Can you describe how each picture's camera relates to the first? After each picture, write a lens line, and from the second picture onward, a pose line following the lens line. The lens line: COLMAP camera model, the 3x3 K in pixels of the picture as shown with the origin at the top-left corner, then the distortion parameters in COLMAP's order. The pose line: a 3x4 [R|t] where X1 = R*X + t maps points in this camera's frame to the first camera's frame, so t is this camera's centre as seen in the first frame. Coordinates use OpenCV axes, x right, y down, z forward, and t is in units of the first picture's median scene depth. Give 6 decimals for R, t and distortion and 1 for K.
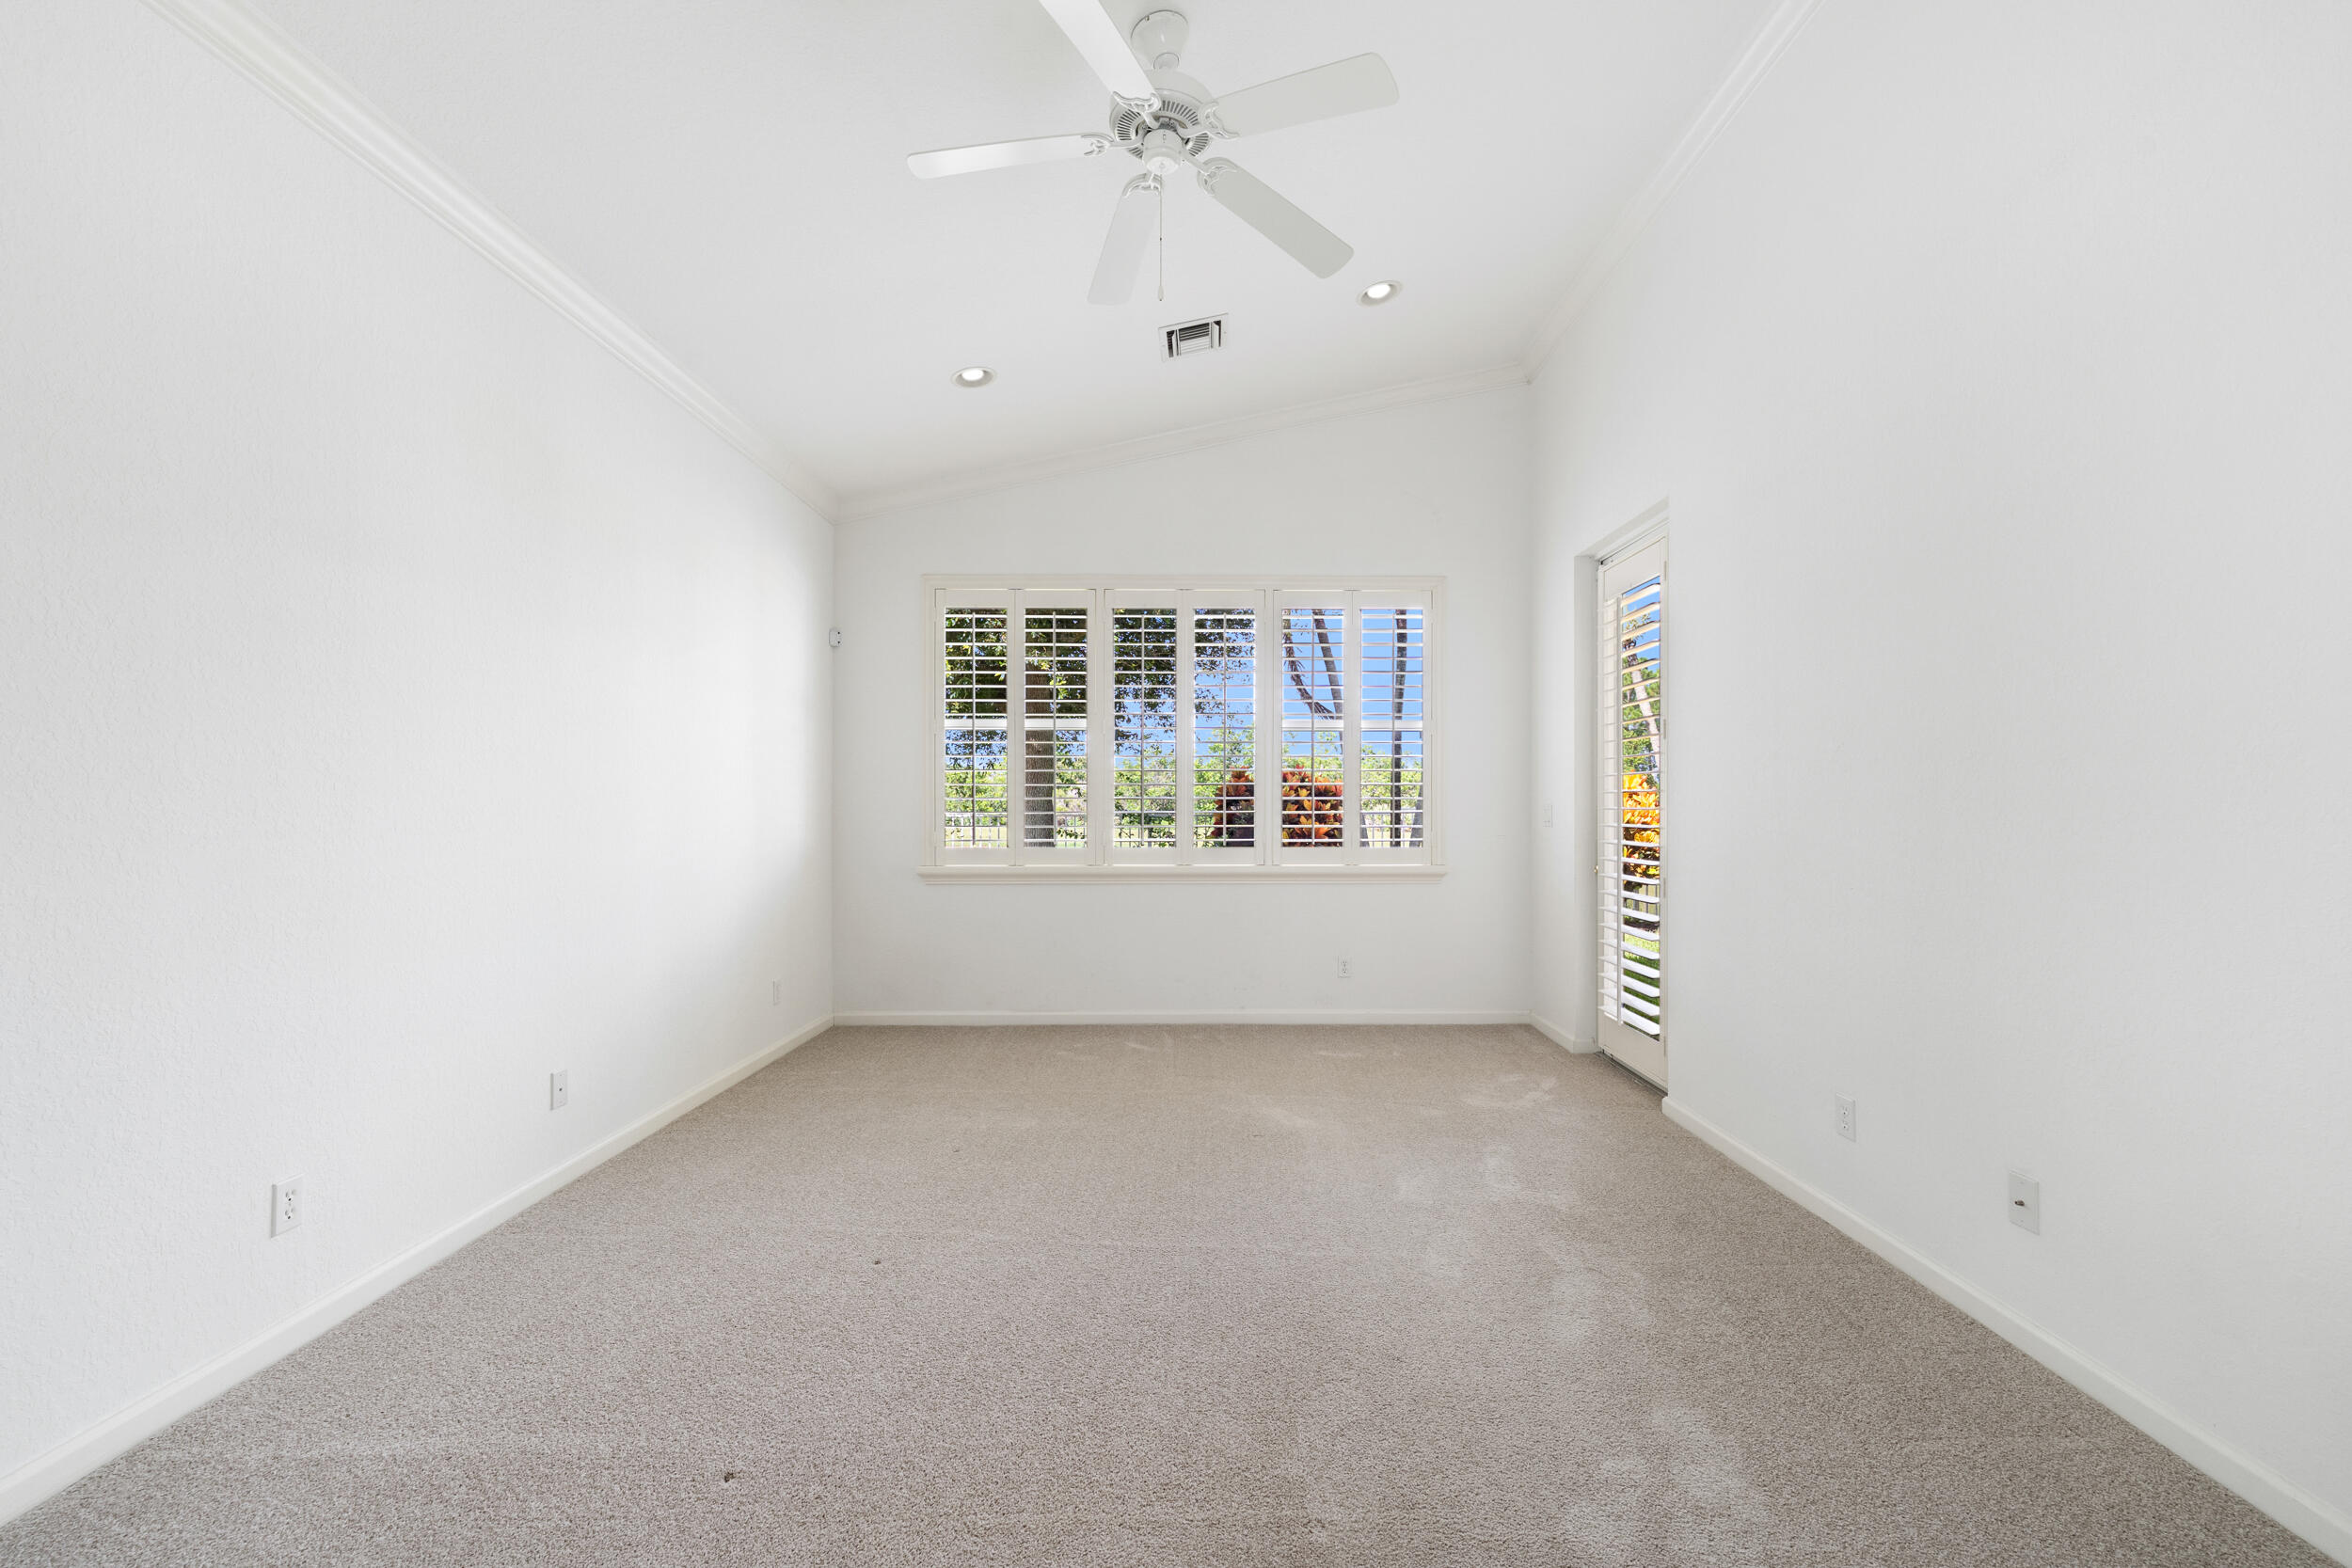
lens RADIAL K [[964.0, 0, 1173.3], [0, 964.0, 795.6], [0, 0, 1]] dist [0.001433, -0.000222]
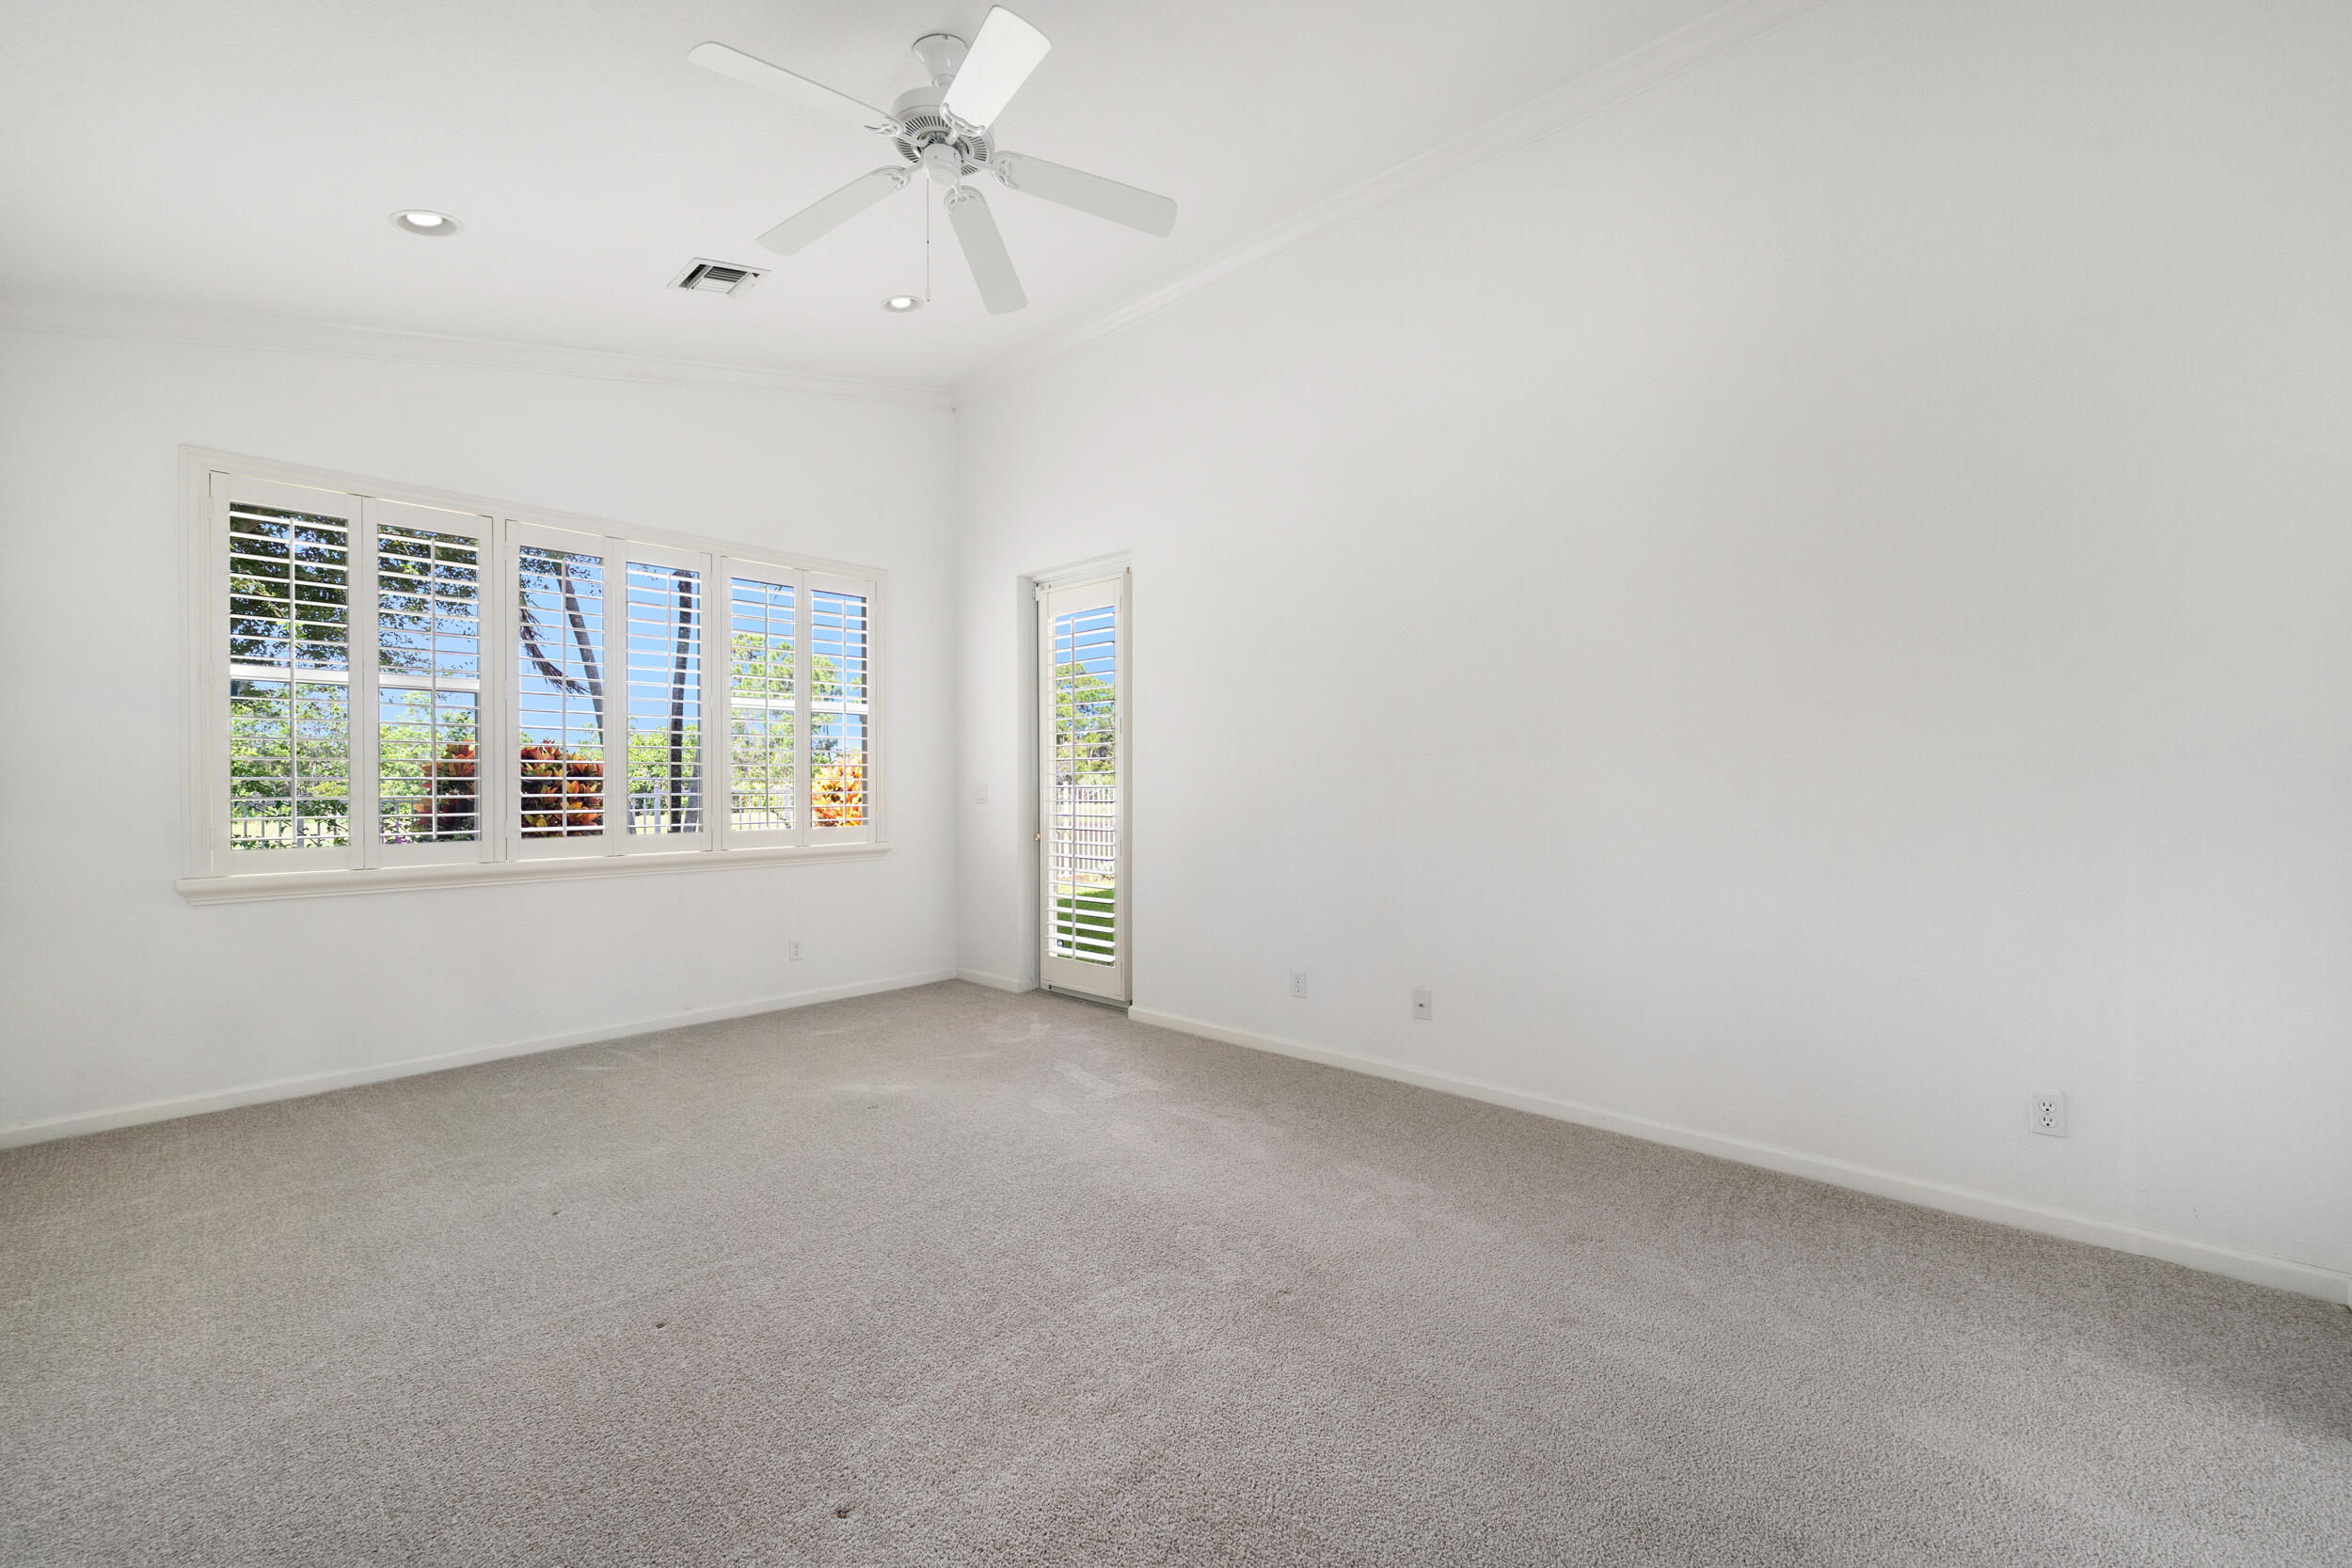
lens RADIAL K [[964.0, 0, 1167.7], [0, 964.0, 771.8], [0, 0, 1]] dist [0.001433, -0.000222]
pose [[0.687666, 0.006879, 0.725995, -0.273332], [-0.002148, 0.999970, -0.007441, 0.002371], [-0.726024, 0.003558, 0.687660, 0.042036]]
